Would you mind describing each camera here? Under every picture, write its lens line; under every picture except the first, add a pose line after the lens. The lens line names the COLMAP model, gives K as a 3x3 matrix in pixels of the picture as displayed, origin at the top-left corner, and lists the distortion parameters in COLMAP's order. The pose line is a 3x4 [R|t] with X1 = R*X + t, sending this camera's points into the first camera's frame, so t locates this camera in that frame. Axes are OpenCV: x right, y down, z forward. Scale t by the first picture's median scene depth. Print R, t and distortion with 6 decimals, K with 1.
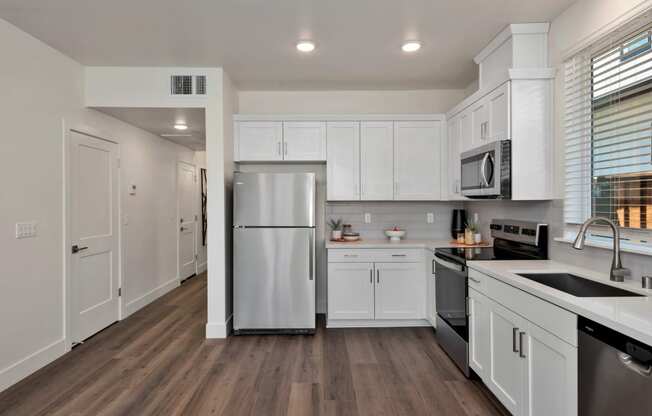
lens RADIAL K [[395.5, 0, 326.3], [0, 395.5, 203.7], [0, 0, 1]] dist [0.017752, 0.002094]
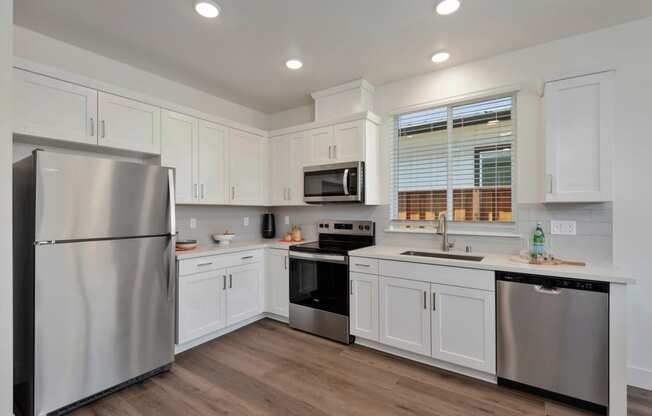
lens RADIAL K [[293.8, 0, 327.0], [0, 293.8, 212.9], [0, 0, 1]] dist [0.001145, -0.002136]
pose [[0.558401, 0.001075, 0.829570, -0.373027], [0.003316, 0.999988, -0.003527, 0.018383], [-0.829564, 0.004720, 0.558391, 0.432879]]
